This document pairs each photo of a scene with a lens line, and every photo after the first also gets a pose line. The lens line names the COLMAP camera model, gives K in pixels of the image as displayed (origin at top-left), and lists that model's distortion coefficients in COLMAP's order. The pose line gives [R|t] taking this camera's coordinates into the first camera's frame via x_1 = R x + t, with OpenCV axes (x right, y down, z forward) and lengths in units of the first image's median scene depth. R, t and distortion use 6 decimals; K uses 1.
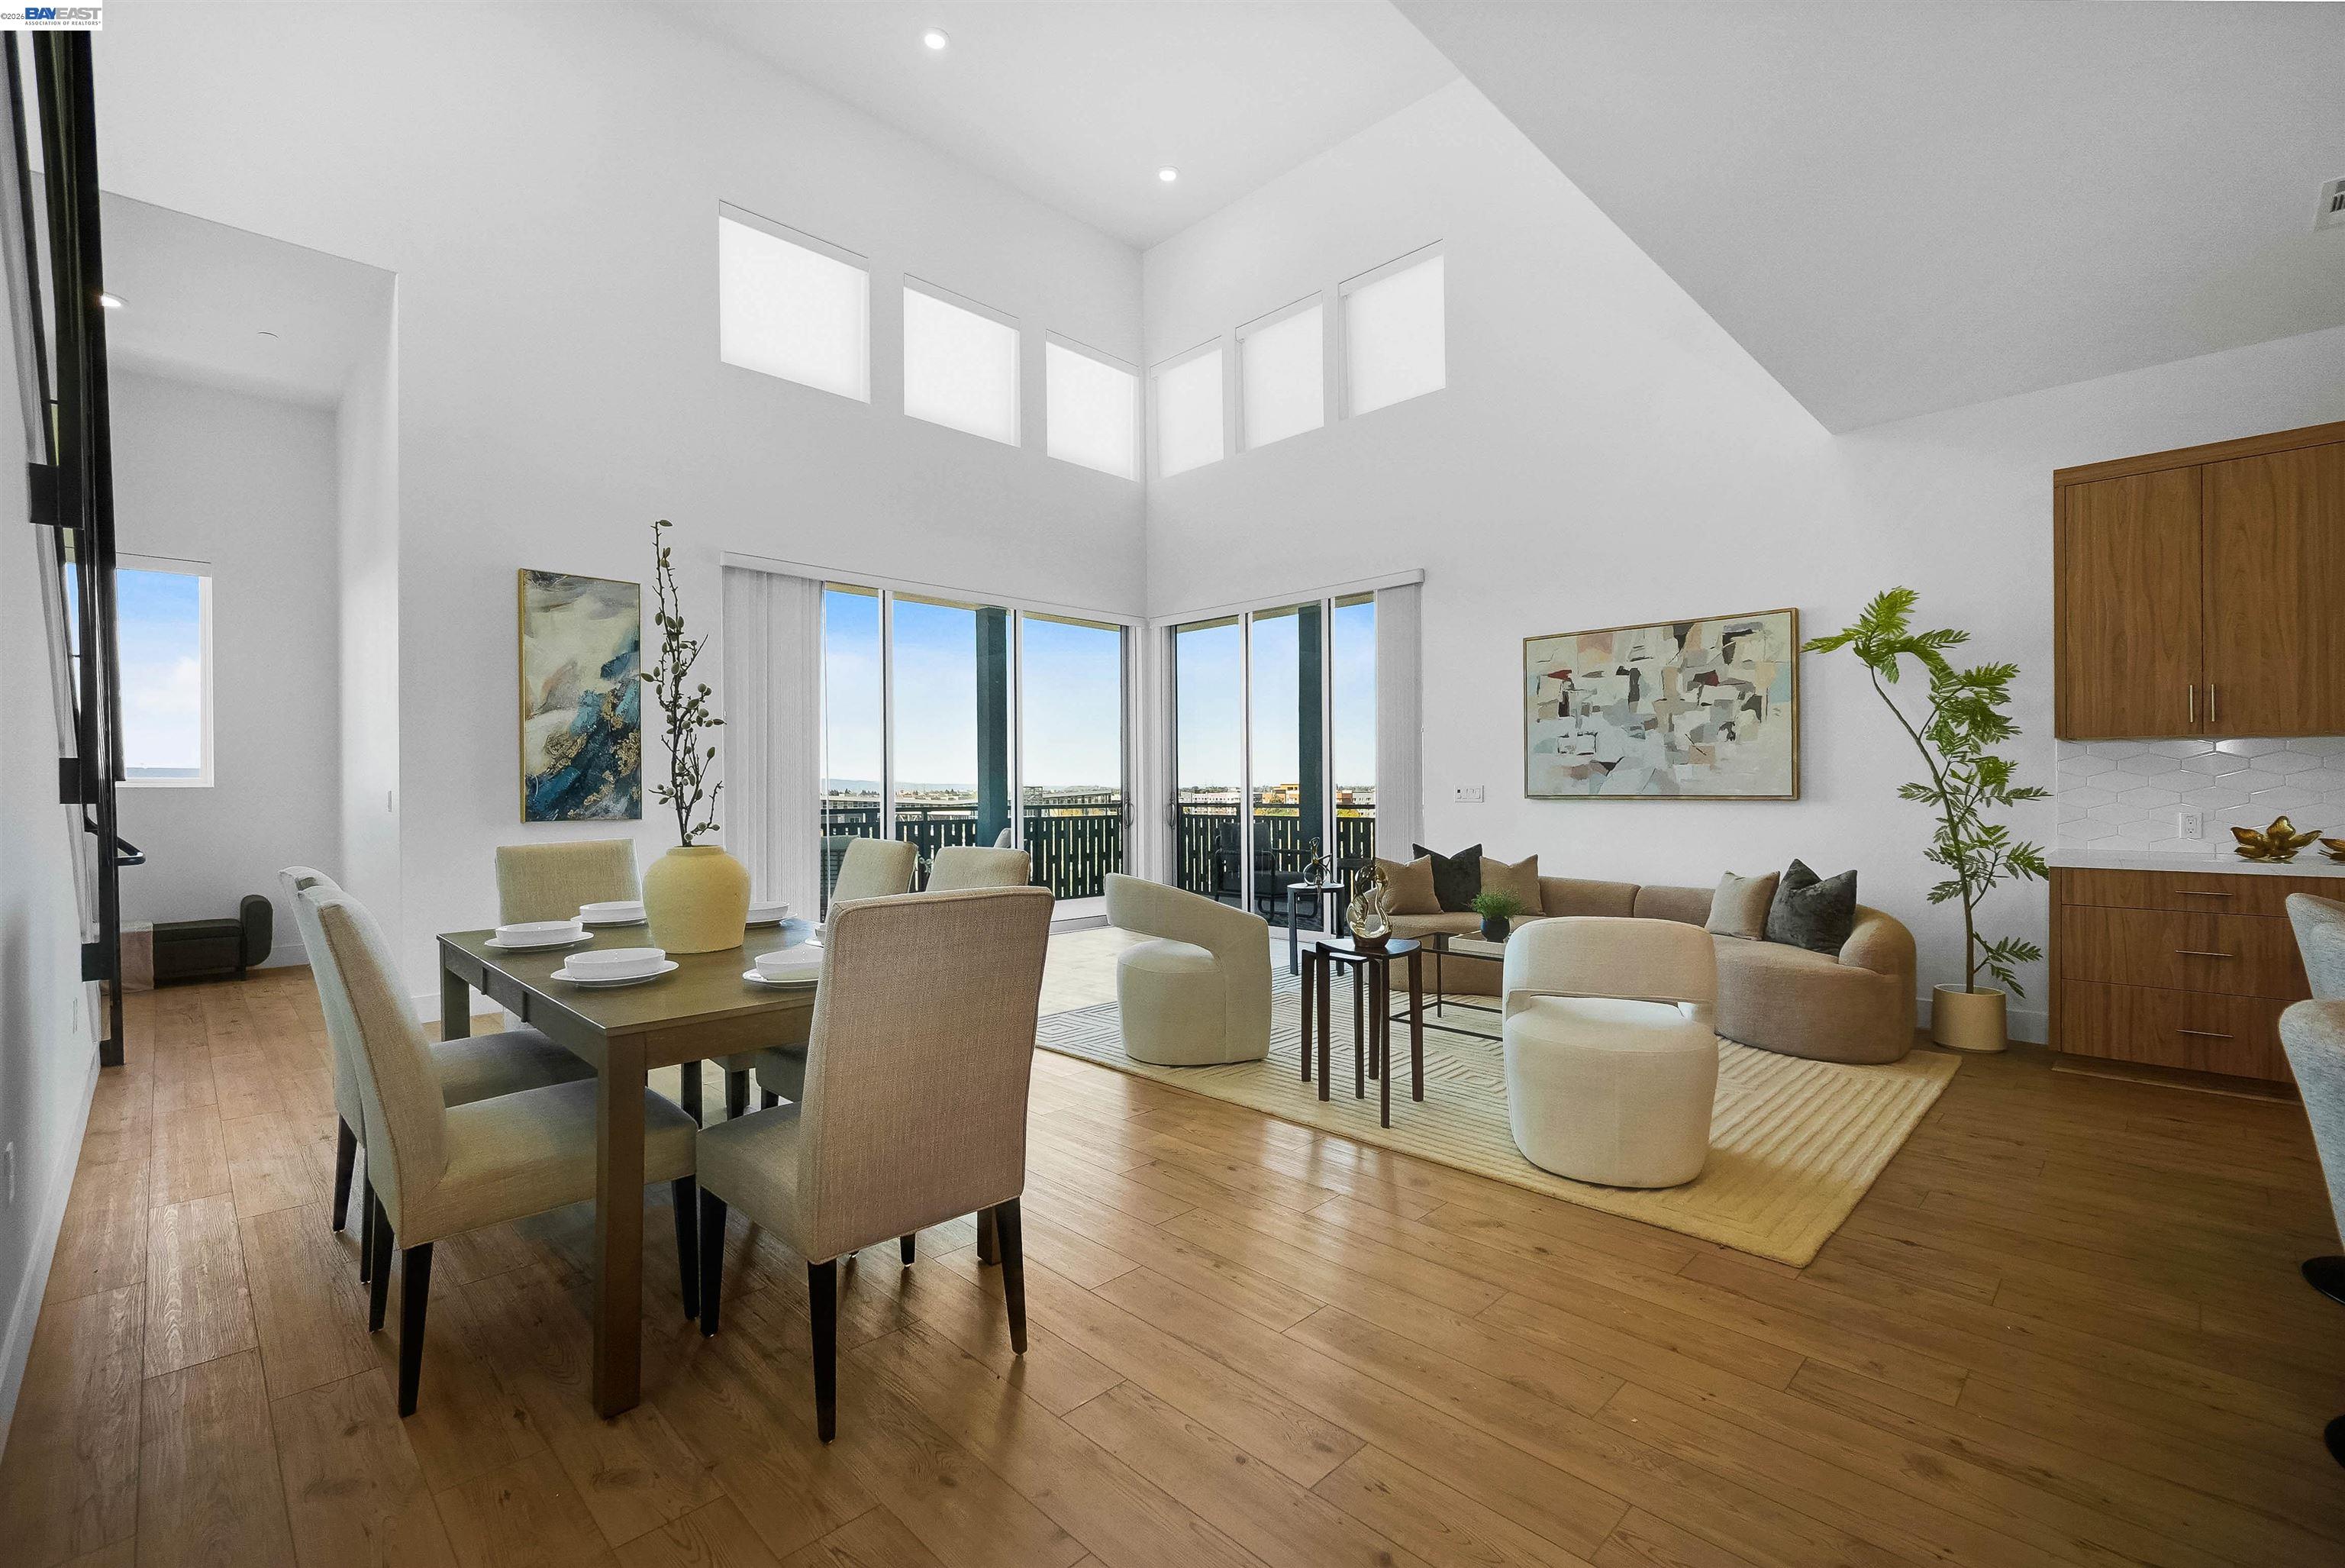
lens RADIAL K [[1021.2, 0, 1179.1], [0, 1021.2, 789.1], [0, 0, 1]] dist [-0.004367, -0.000437]
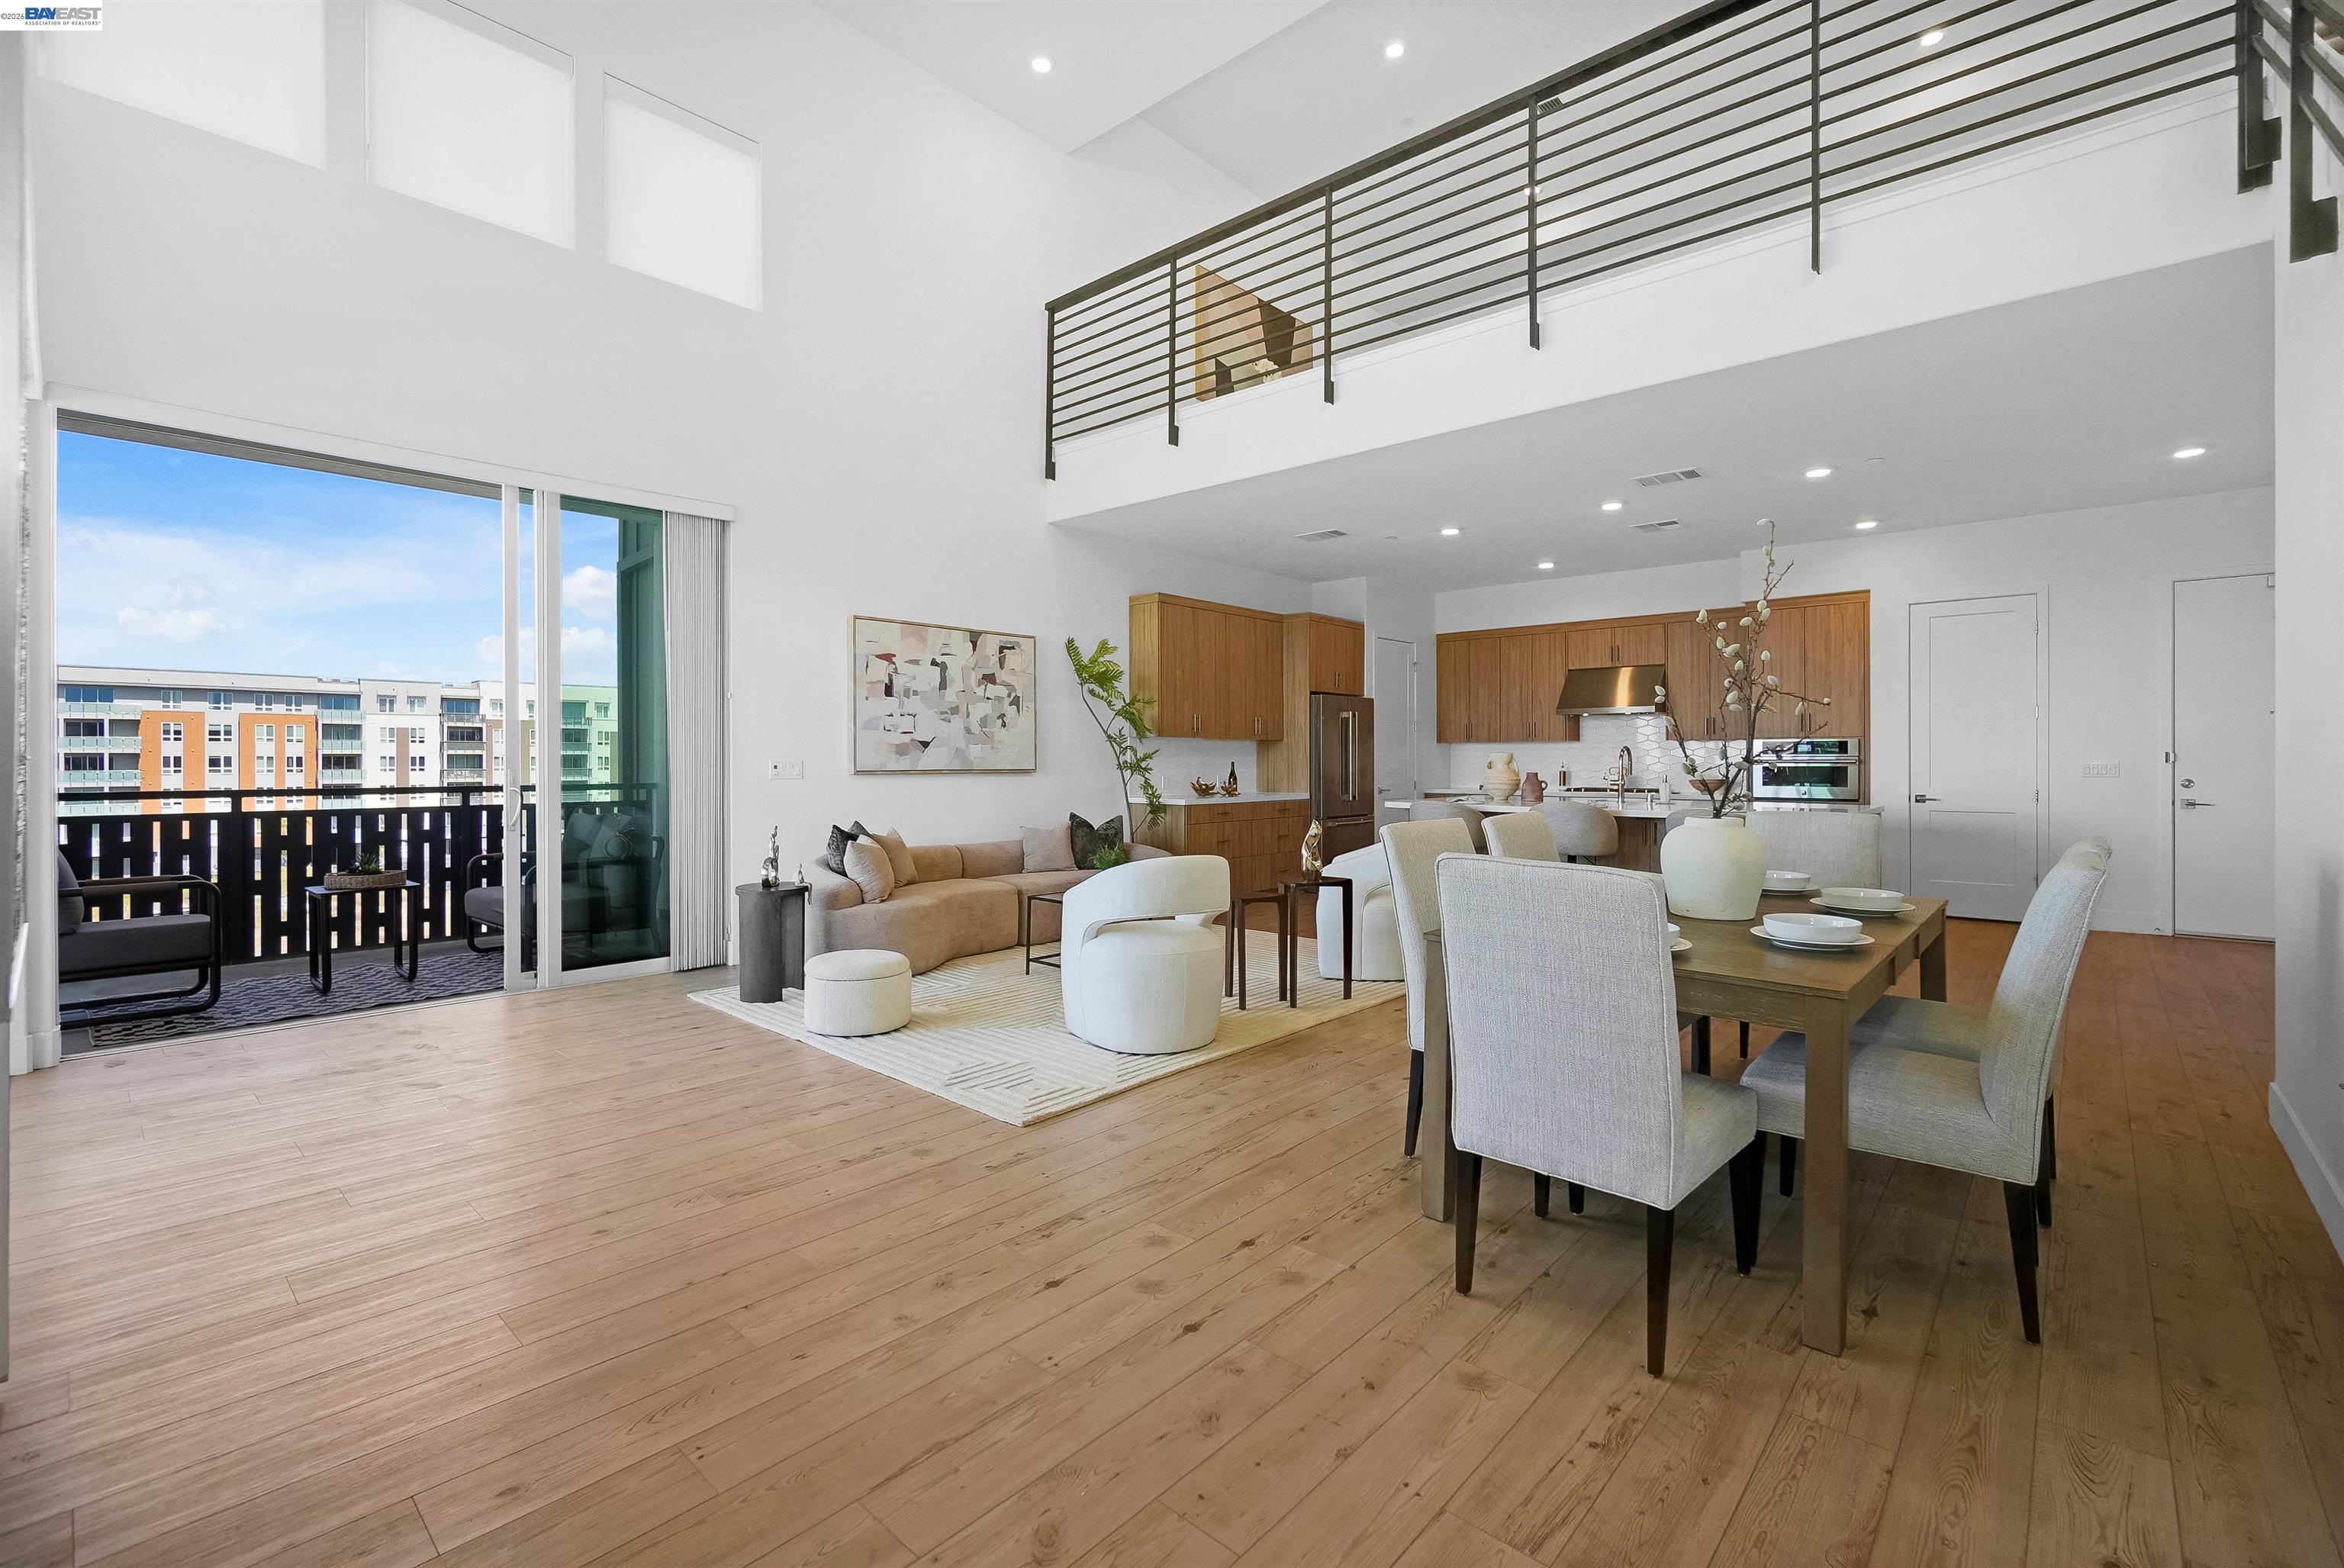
lens RADIAL K [[1020.7, 0, 1183.3], [0, 1020.7, 752.8], [0, 0, 1]] dist [-0.004367, -0.000437]
pose [[-0.055639, 0.009845, 0.998402, -0.759136], [-0.000039, 0.999951, -0.009862, -0.002106], [-0.998451, -0.000588, -0.055636, 0.809599]]
